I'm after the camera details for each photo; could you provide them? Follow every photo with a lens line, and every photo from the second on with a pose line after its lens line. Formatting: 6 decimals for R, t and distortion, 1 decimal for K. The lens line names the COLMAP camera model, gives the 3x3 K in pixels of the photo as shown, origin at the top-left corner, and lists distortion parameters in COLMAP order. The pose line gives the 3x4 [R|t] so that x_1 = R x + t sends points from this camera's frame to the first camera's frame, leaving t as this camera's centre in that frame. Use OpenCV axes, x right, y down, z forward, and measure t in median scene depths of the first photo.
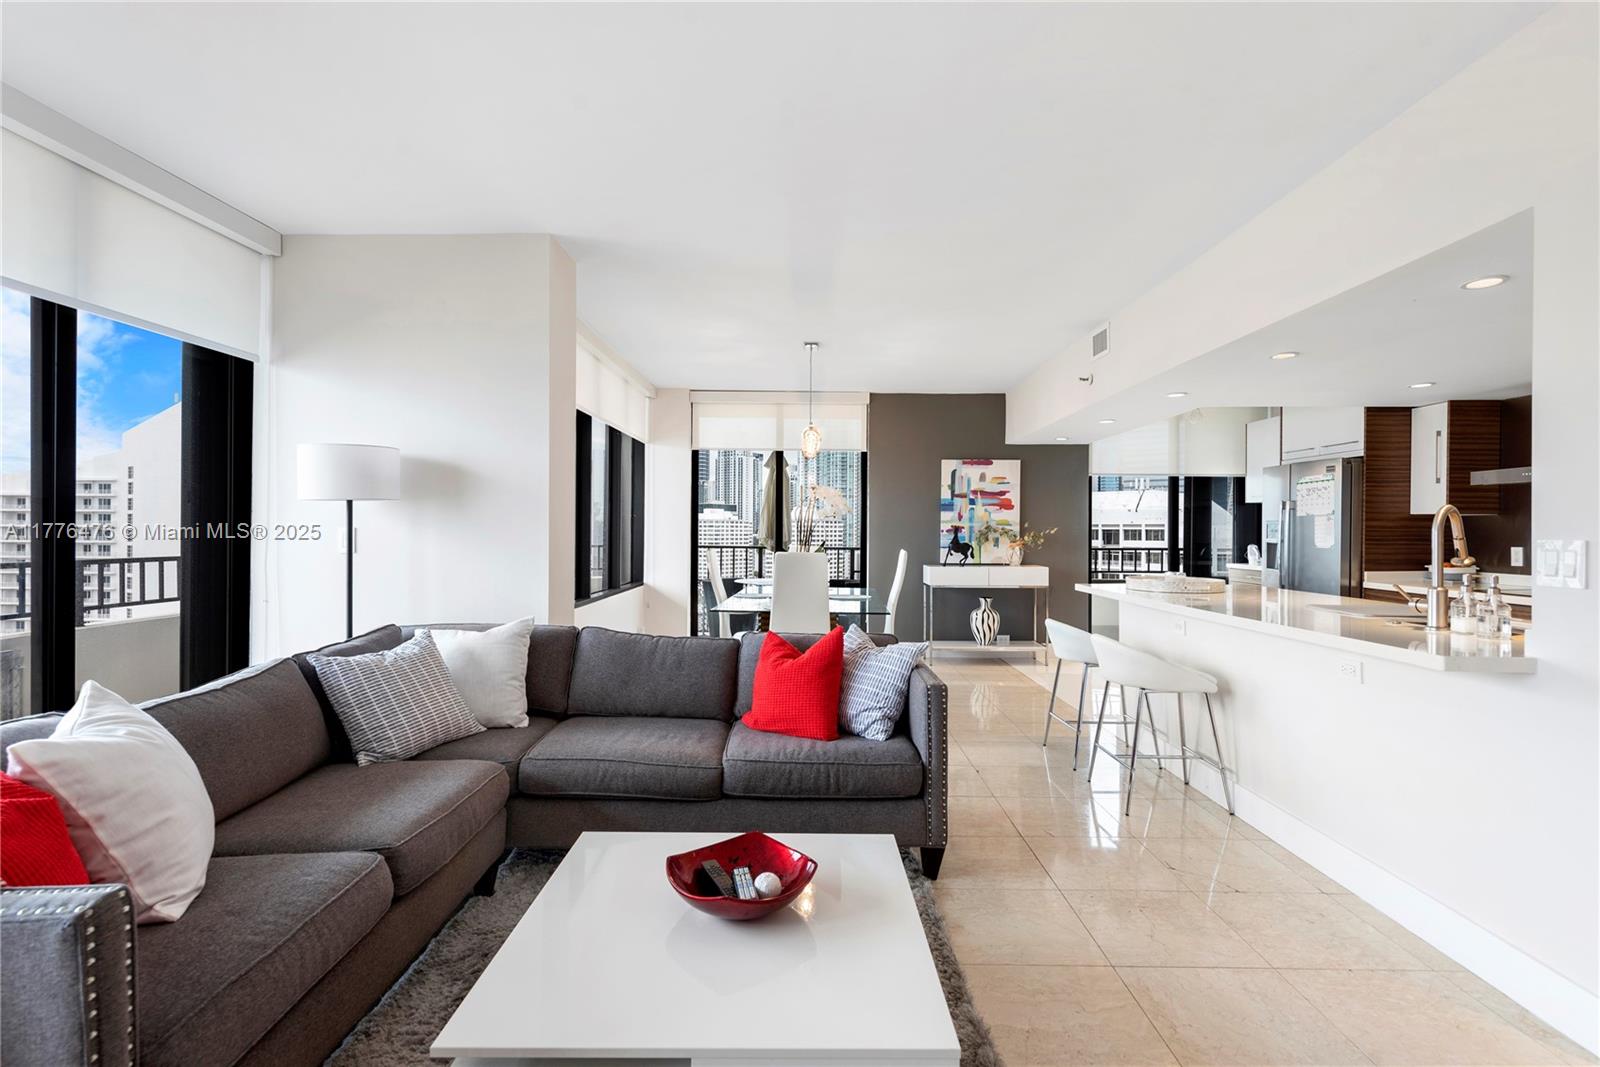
lens RADIAL K [[752.2, 0, 805.1], [0, 752.2, 531.4], [0, 0, 1]] dist [0.011967, -0.003896]
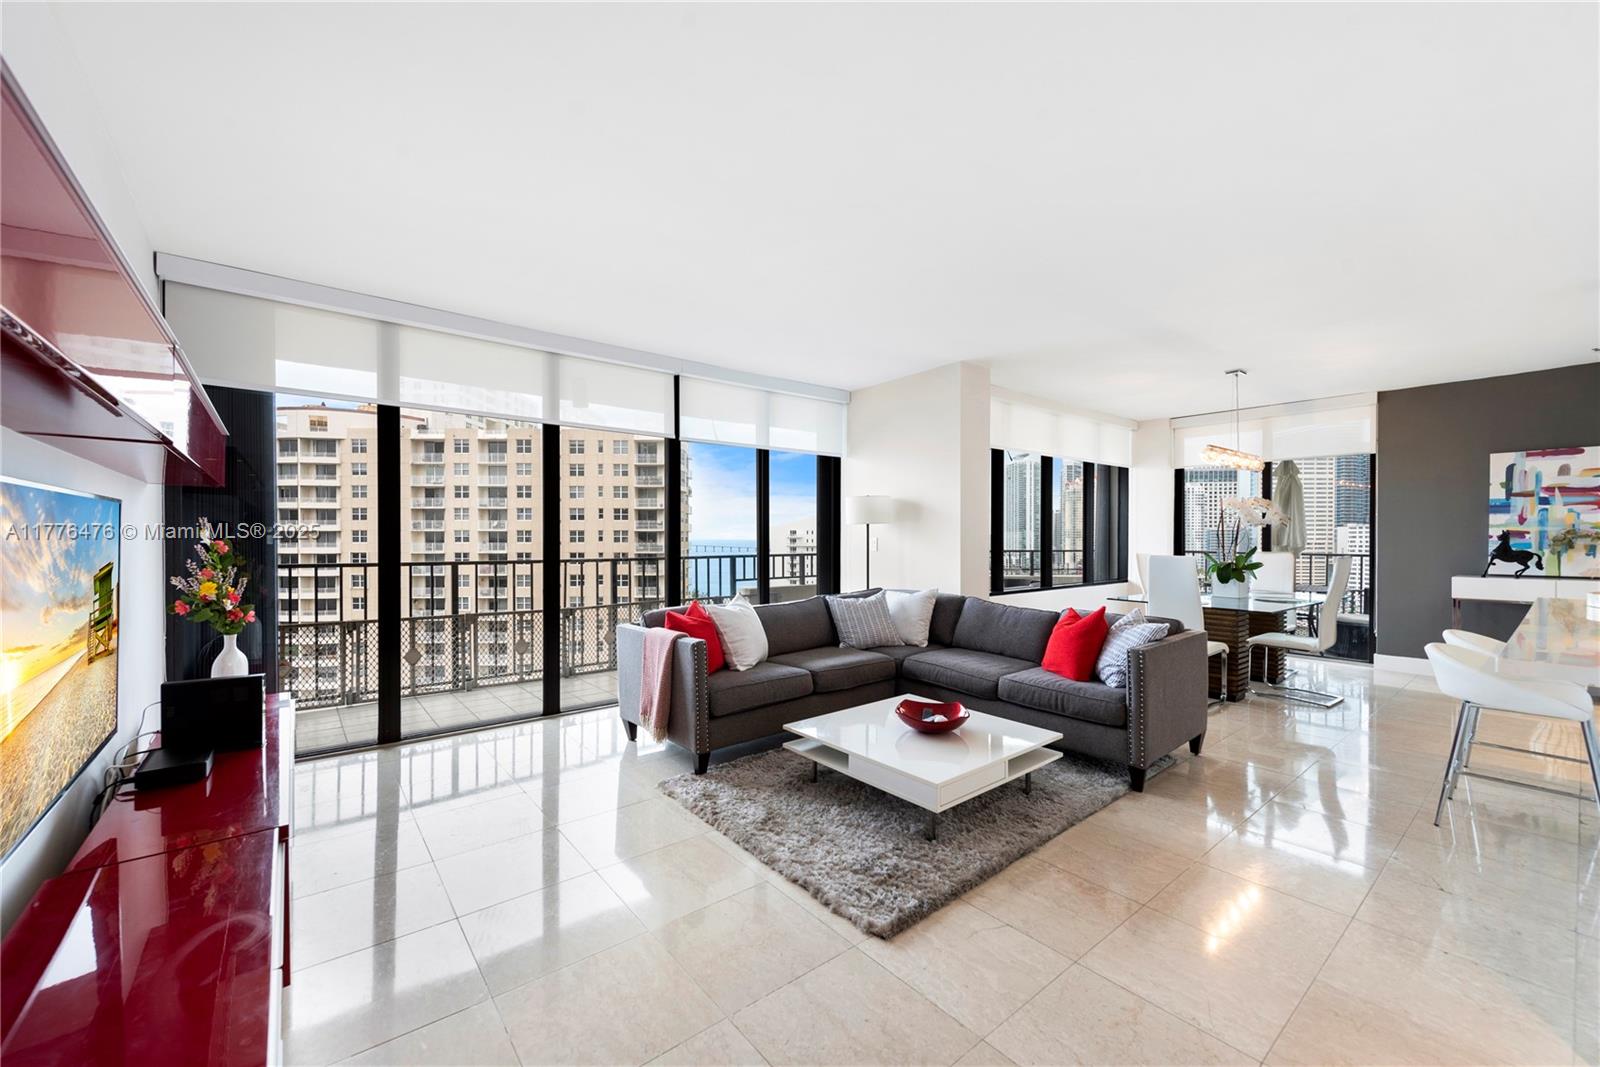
lens RADIAL K [[627.1, 0, 795.5], [0, 627.1, 542.0], [0, 0, 1]] dist [0.009558, -0.002938]
pose [[0.625061, 0.000186, -0.780576, 0.253747], [0.004177, 0.999985, 0.003583, -0.000158], [0.780565, -0.005500, 0.625051, -0.076826]]
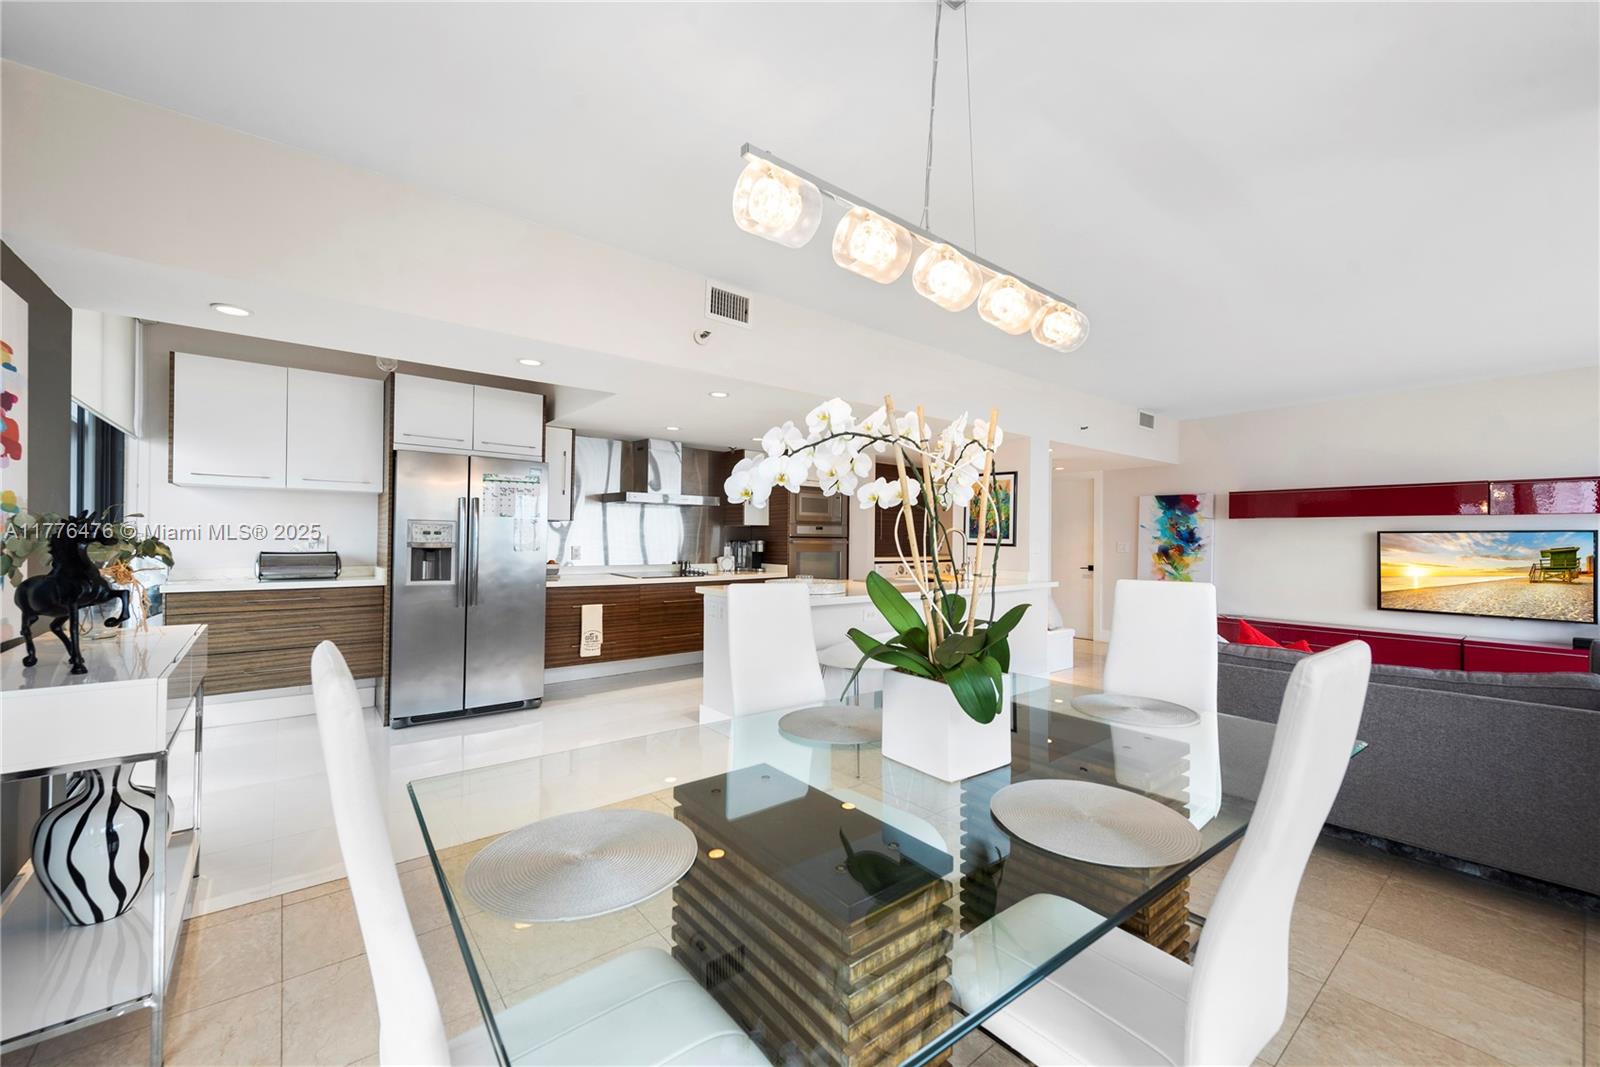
lens RADIAL K [[627.1, 0, 804.9], [0, 627.1, 539.7], [0, 0, 1]] dist [0.009558, -0.002938]
pose [[-0.632453, -0.011469, 0.774514, -0.128355], [-0.011121, 0.999922, 0.005725, -0.001294], [-0.774519, -0.004993, -0.632531, 0.929383]]
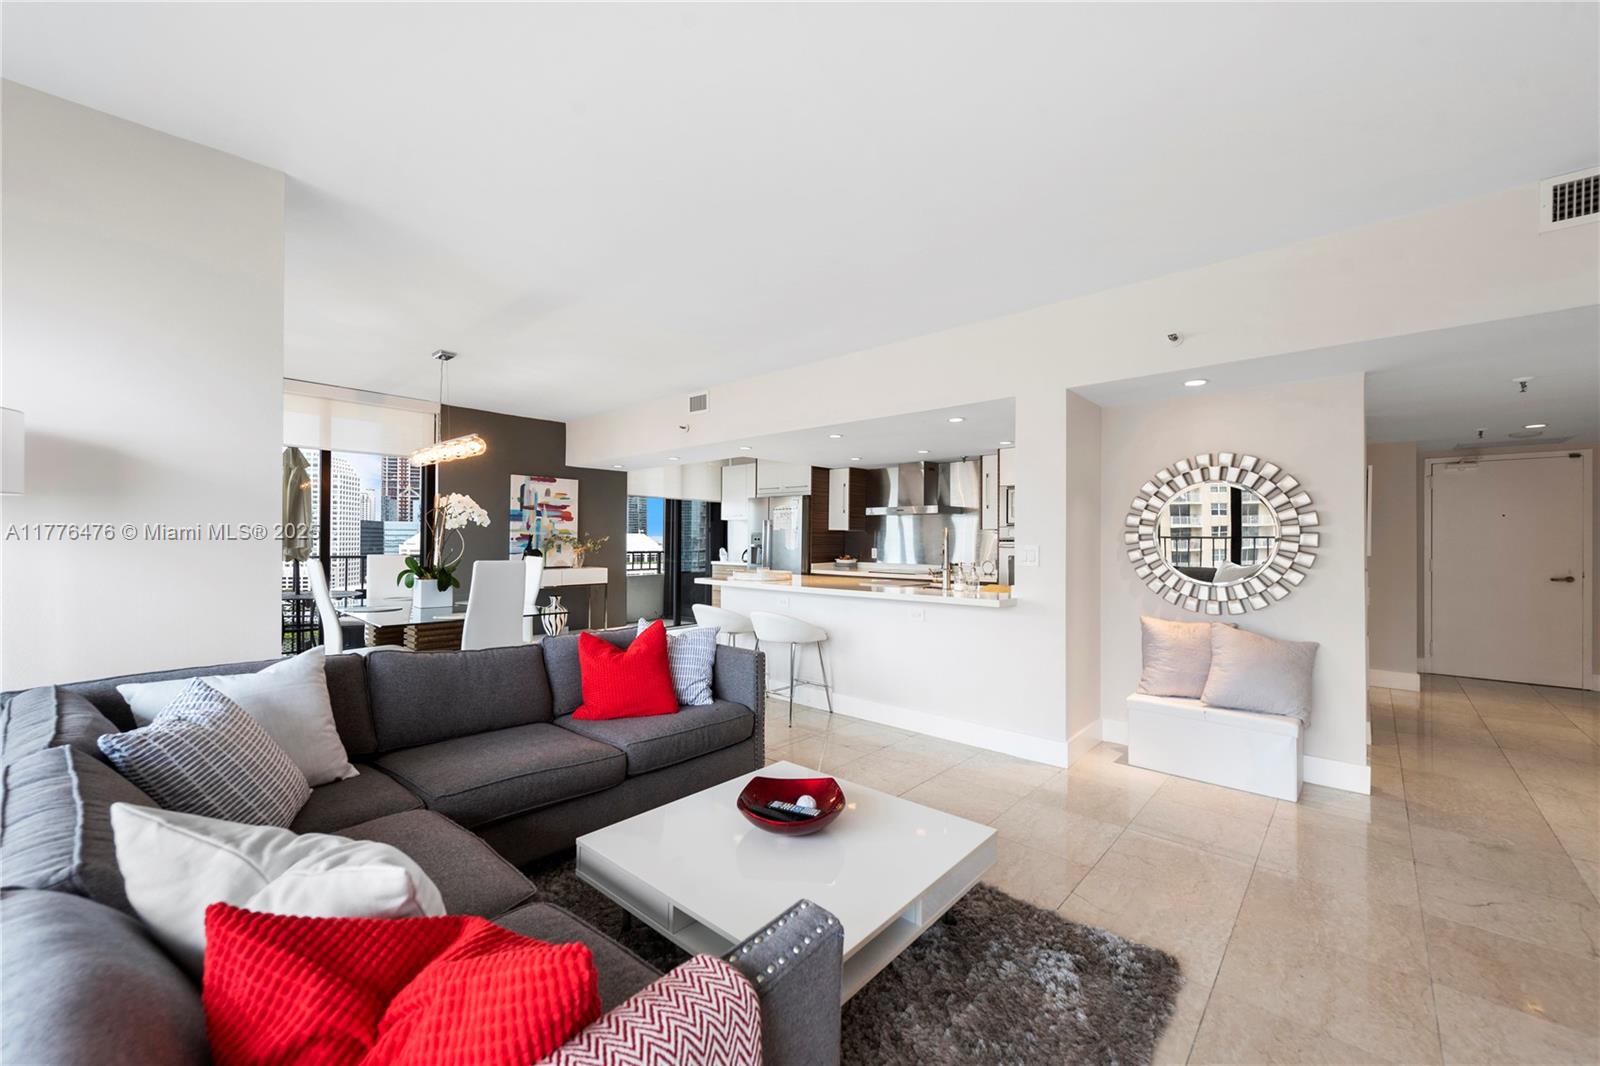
lens RADIAL K [[627.1, 0, 803.8], [0, 627.1, 538.9], [0, 0, 1]] dist [0.009558, -0.002938]
pose [[0.658083, 0.001201, 0.752944, -0.235848], [-0.002531, 0.999997, 0.000617, -0.002169], [-0.752941, -0.002311, 0.658084, 0.068713]]
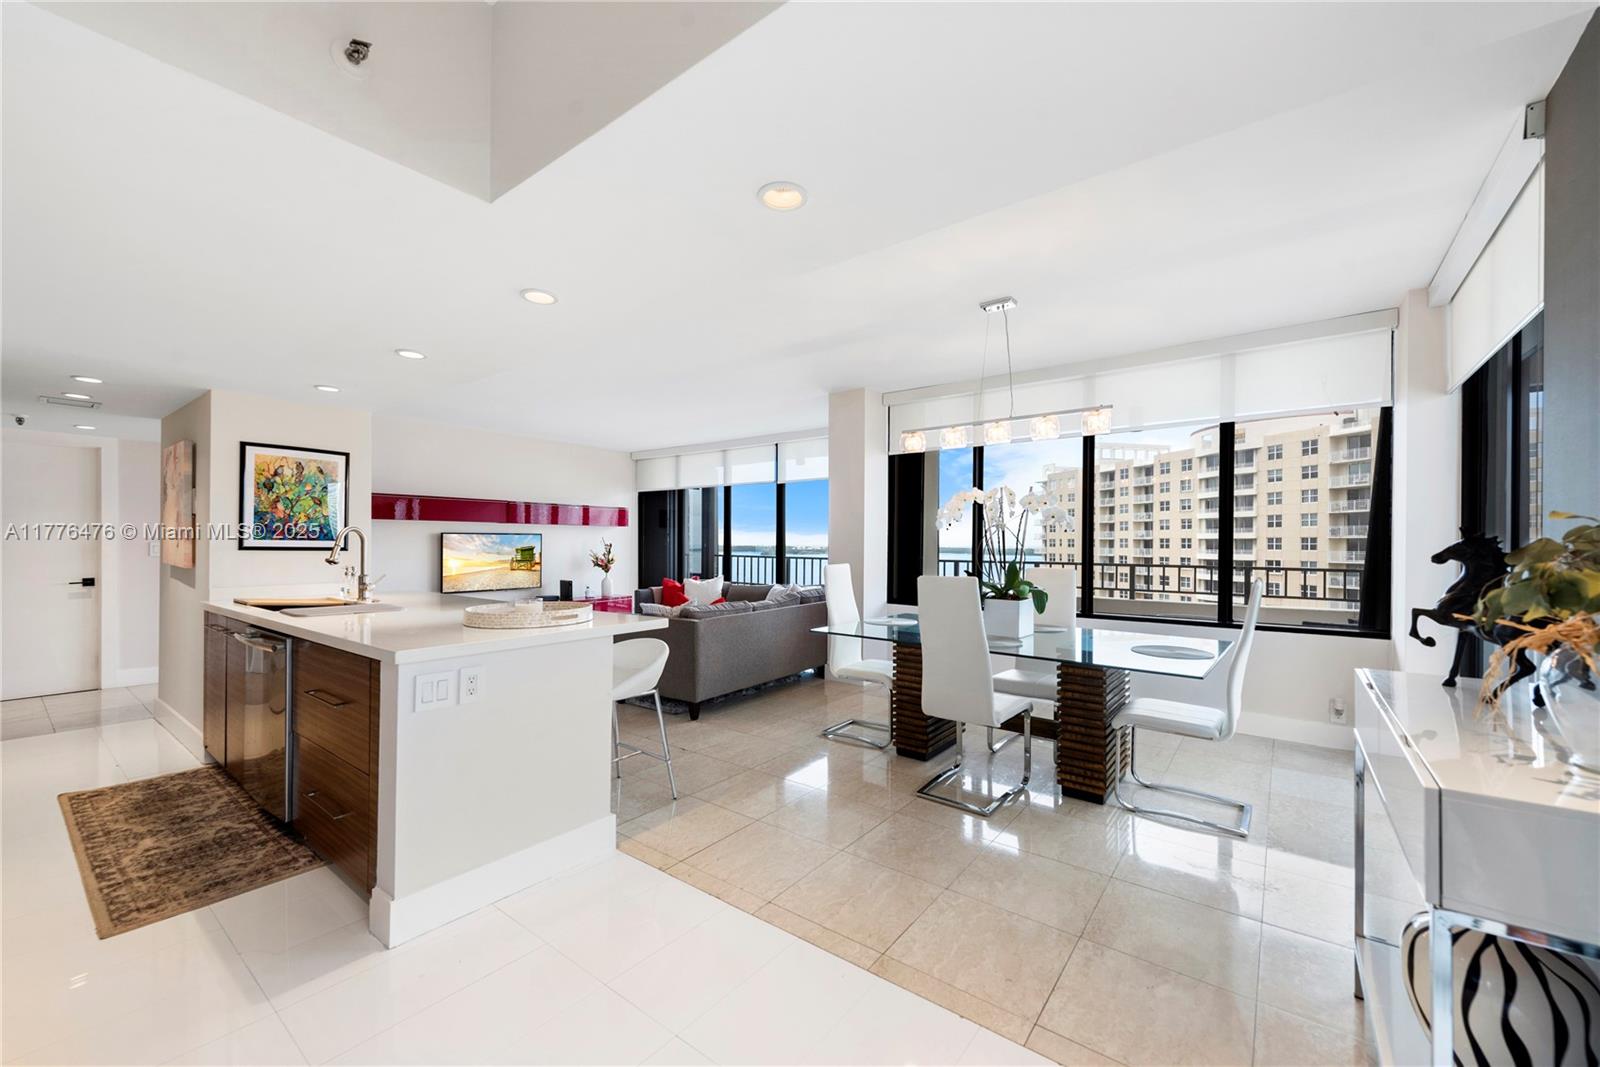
lens RADIAL K [[627.1, 0, 800.5], [0, 627.1, 543.1], [0, 0, 1]] dist [0.009558, -0.002938]
pose [[-0.611567, -0.007383, -0.791158, 0.486801], [-0.008375, 0.999961, -0.002858, -0.000580], [0.791148, 0.004878, -0.611605, 0.942264]]
